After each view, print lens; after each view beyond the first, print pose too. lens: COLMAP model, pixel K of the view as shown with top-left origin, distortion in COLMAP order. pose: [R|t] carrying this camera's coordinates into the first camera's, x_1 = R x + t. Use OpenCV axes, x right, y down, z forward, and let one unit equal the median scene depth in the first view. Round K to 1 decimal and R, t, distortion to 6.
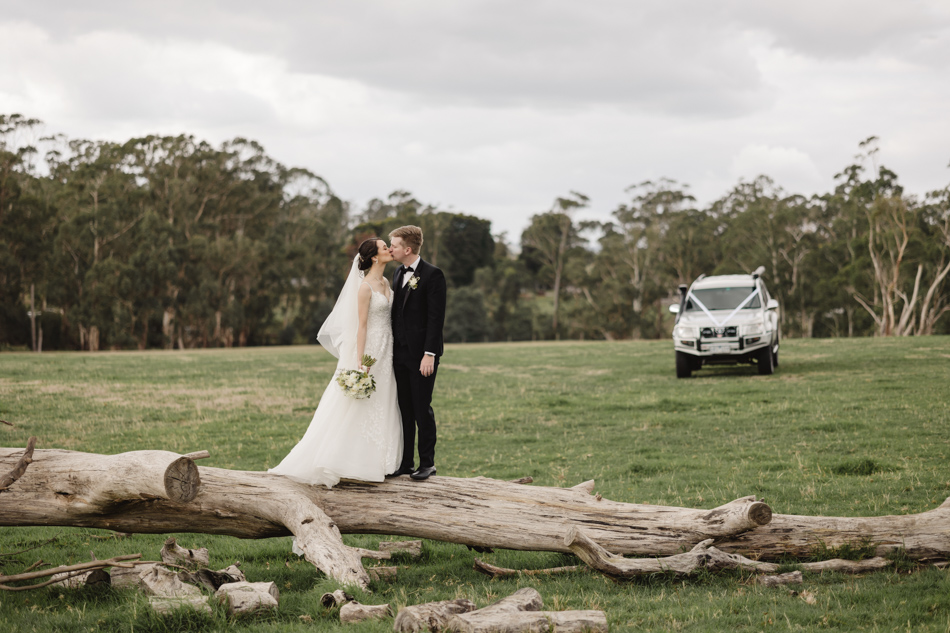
lens RADIAL K [[2265.9, 0, 473.0], [0, 2265.9, 318.6], [0, 0, 1]] dist [-0.020178, 0.000000]
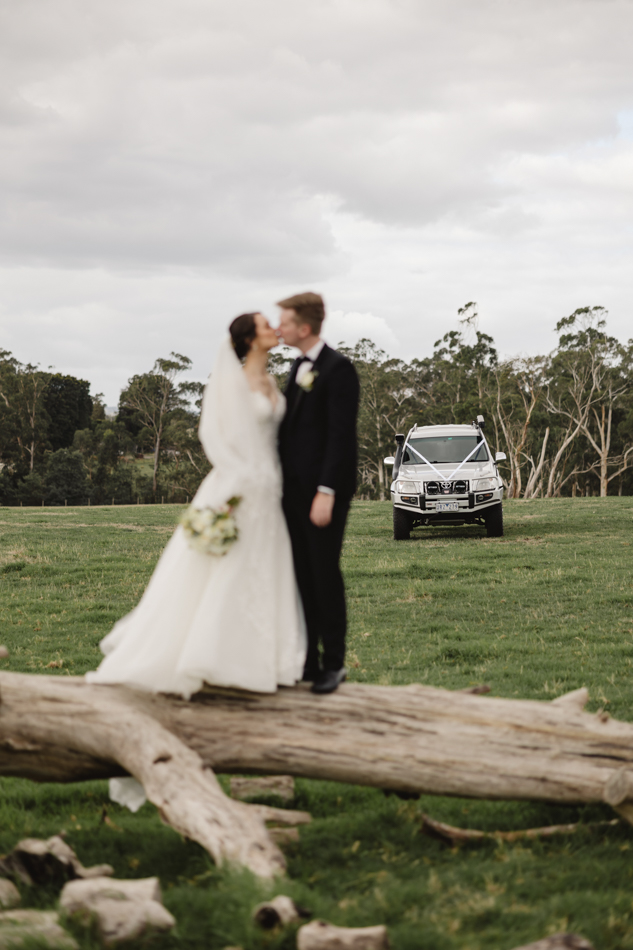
lens RADIAL K [[2265.9, 0, 318.6], [0, 2265.9, 475.4], [0, 0, 1]] dist [-0.020178, 0.000000]
pose [[0.993754, 0.008015, 0.111308, -0.010198], [-0.007670, 0.999964, -0.003528, 0.001315], [-0.111332, 0.002652, 0.993780, 0.037926]]
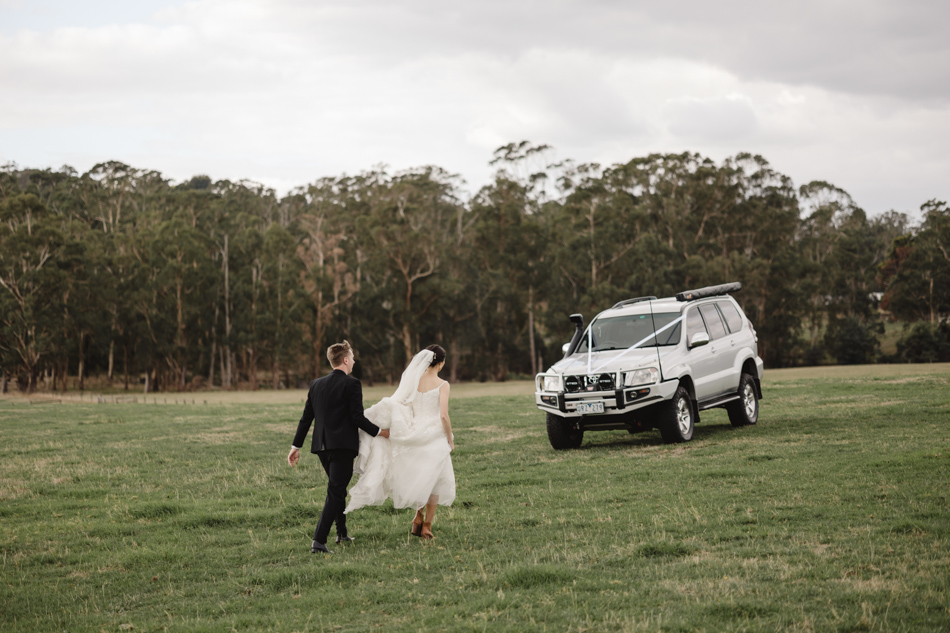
lens RADIAL K [[2265.9, 0, 474.9], [0, 2265.9, 314.2], [0, 0, 1]] dist [-0.020178, 0.000000]
pose [[0.966783, -0.032664, -0.253501, 0.067987], [0.030006, 0.999447, -0.014345, -0.001619], [0.253830, 0.006262, 0.967229, 0.091577]]
